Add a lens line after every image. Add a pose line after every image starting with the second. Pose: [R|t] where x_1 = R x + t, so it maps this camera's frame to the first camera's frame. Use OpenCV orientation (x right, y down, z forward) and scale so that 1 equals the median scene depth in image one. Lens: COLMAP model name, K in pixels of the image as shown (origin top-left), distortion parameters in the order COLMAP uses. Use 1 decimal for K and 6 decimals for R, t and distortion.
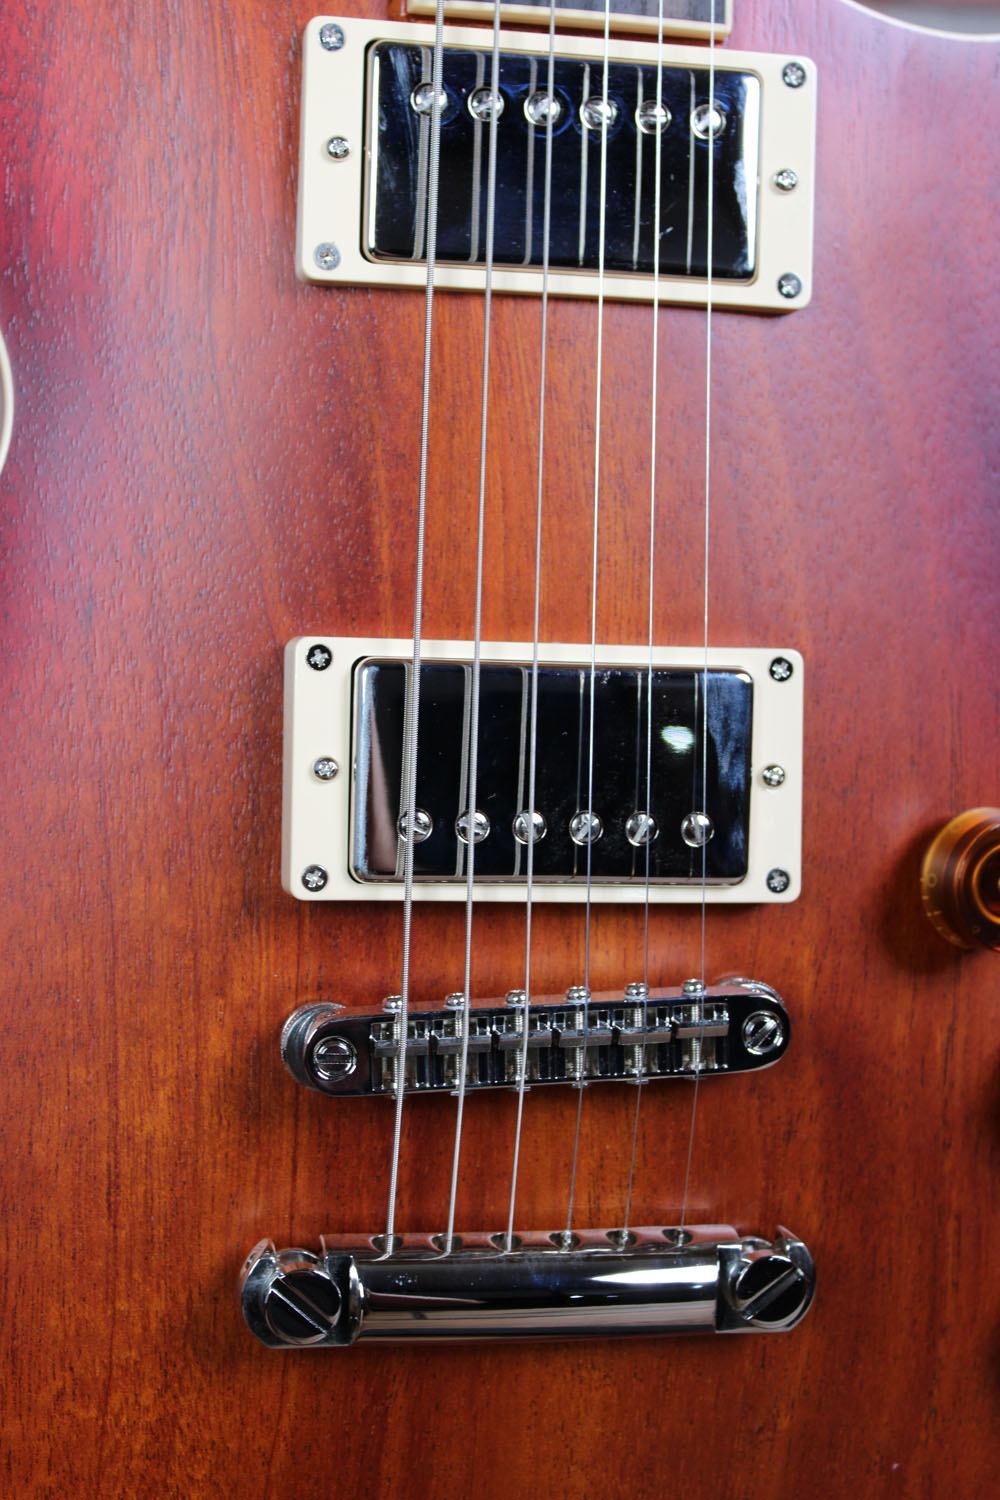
lens RADIAL K [[2721.3, 0, 500.0], [0, 2721.3, 750.0], [0, 0, 1]] dist [-0.009232, 0.157021]
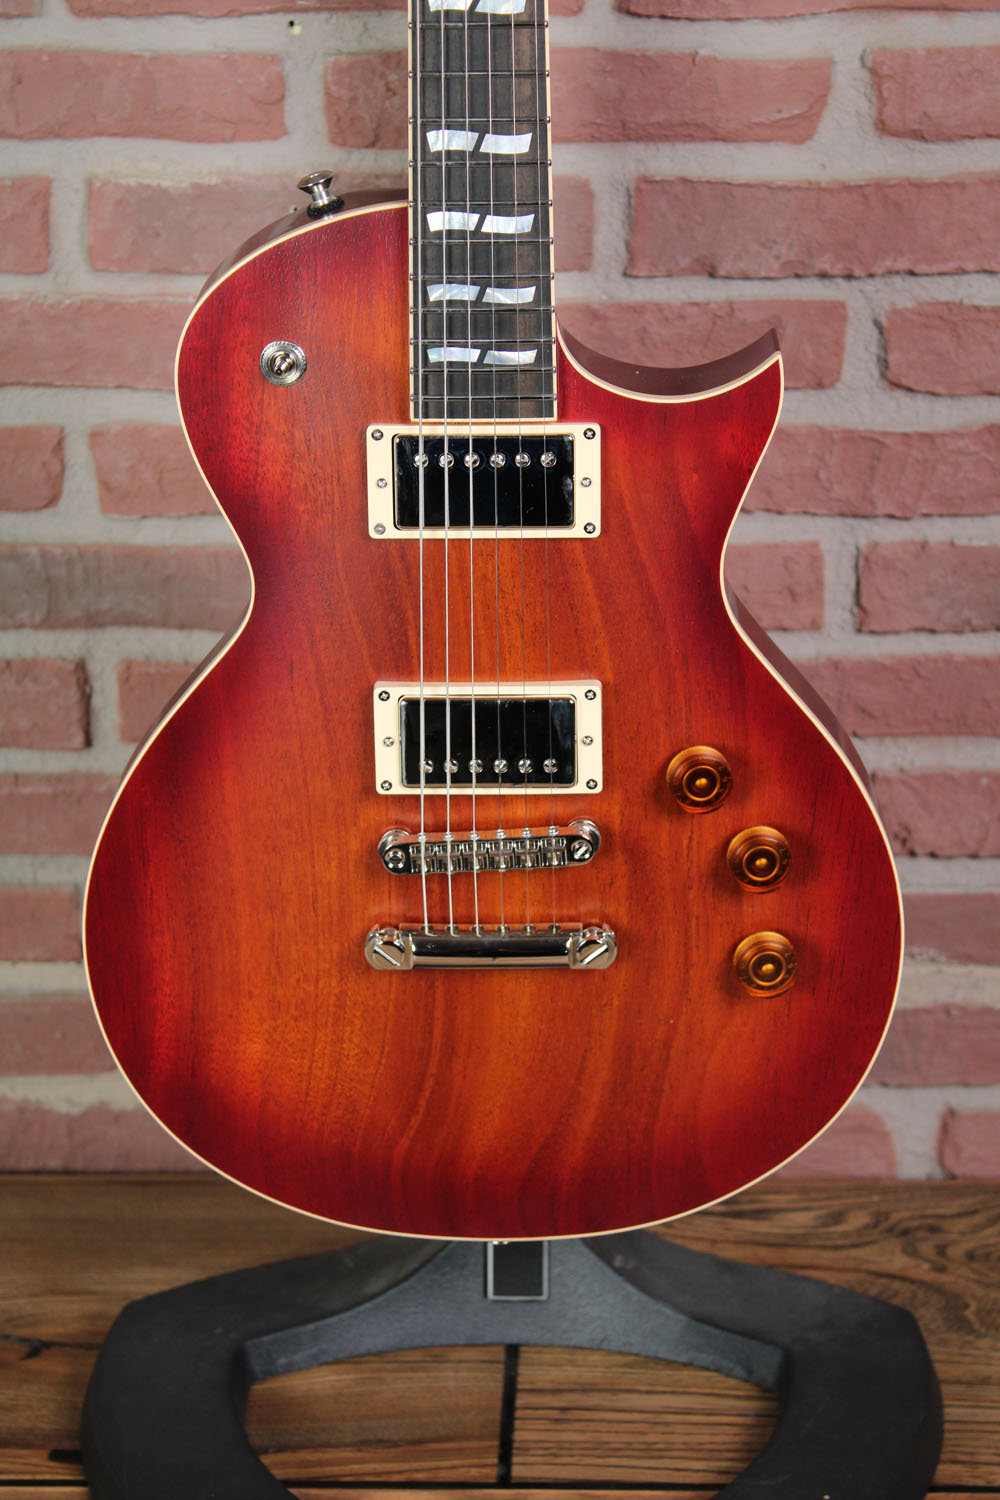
lens RADIAL K [[3343.7, 0, 505.8], [0, 3343.7, 814.7], [0, 0, 1]] dist [0.056241, 0.162185]
pose [[0.965681, 0.048567, -0.255148, 0.758180], [0.031635, 0.953054, 0.301143, -0.782837], [0.257795, -0.298880, 0.918810, -1.615505]]
